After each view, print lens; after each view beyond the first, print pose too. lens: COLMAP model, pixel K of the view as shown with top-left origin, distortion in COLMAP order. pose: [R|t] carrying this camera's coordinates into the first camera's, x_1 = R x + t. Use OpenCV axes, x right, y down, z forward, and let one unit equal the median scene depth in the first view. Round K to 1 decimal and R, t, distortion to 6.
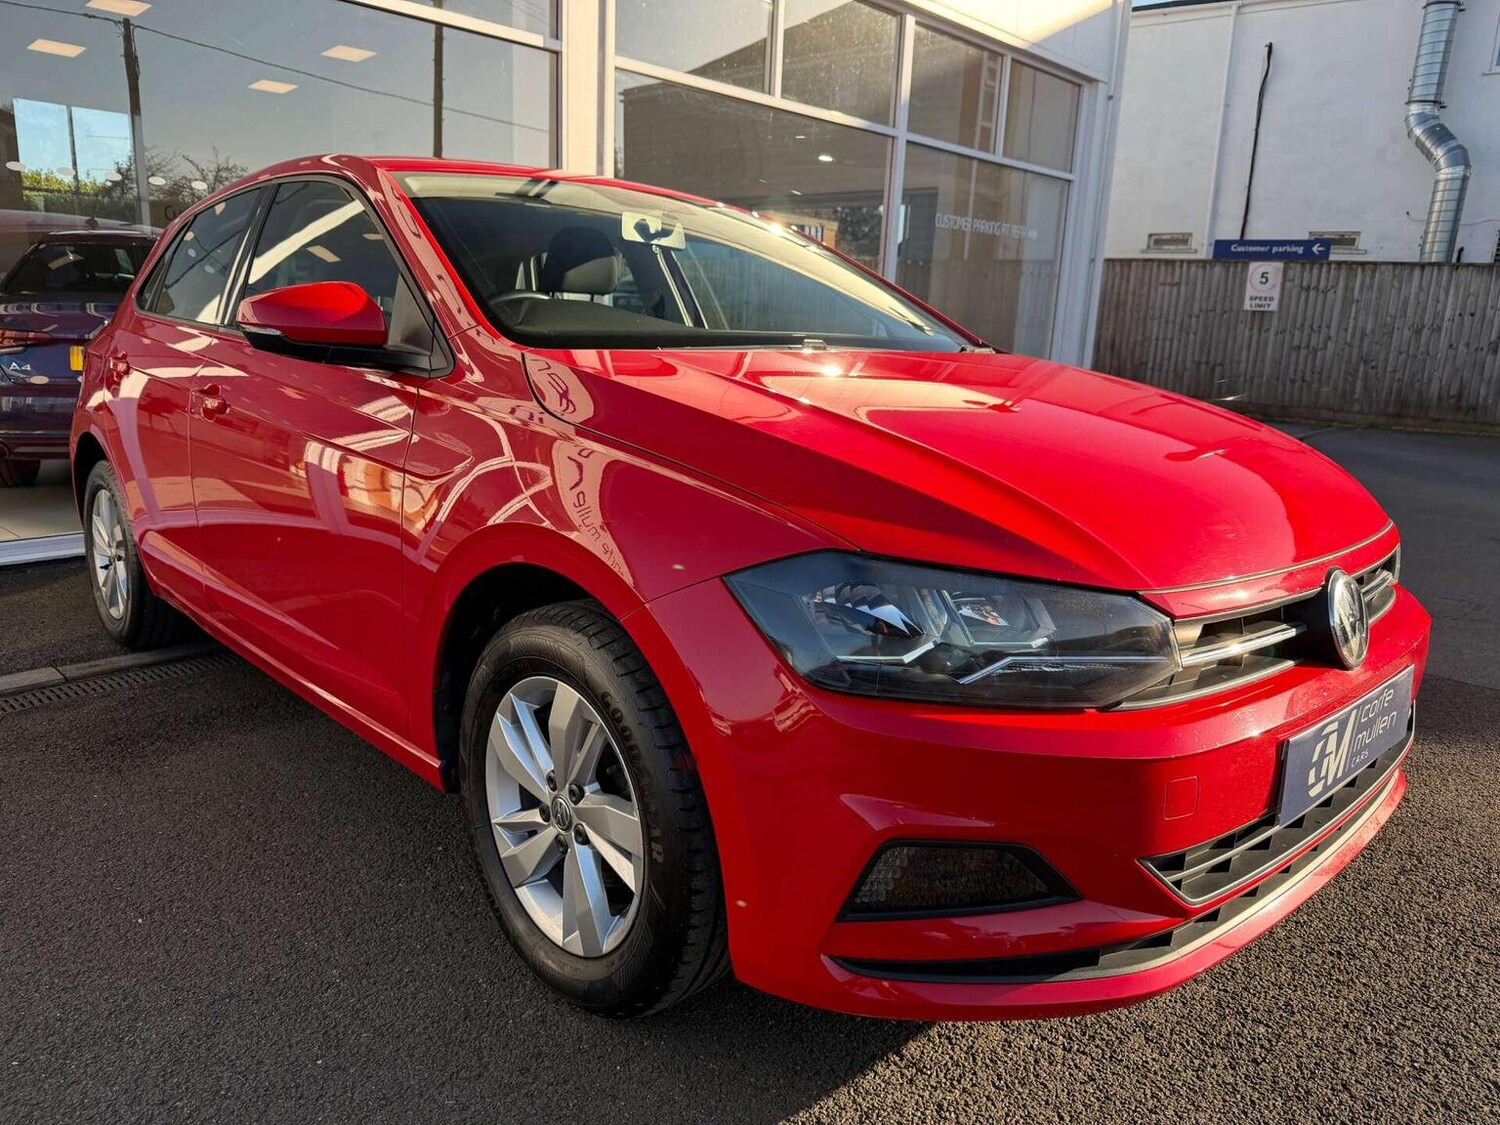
lens RADIAL K [[1069.2, 0, 750.6], [0, 1069.2, 568.3], [0, 0, 1]] dist [-0.003752, -0.002605]
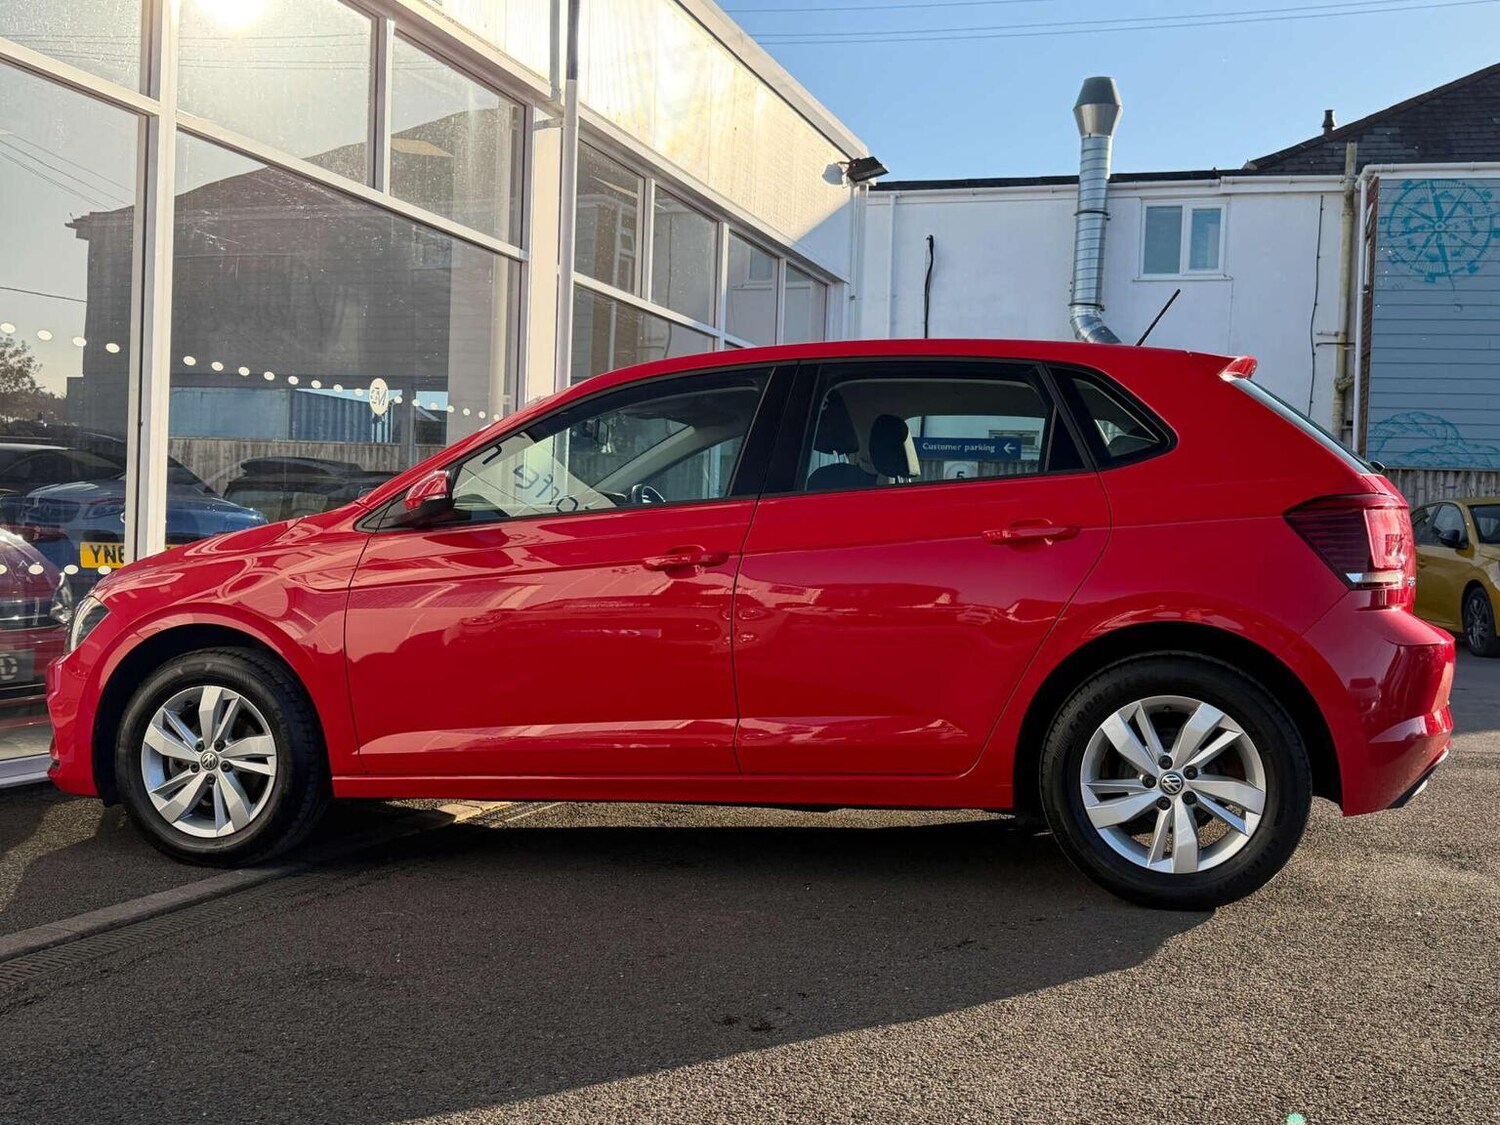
lens RADIAL K [[1631.1, 0, 750.0], [0, 1631.1, 562.5], [0, 0, 1]] dist [0.218518, -0.513983]
pose [[0.913075, -0.015721, 0.407489, -0.281608], [0.100728, 0.976988, -0.188012, 0.052225], [-0.395156, 0.212714, 0.893647, -0.194093]]
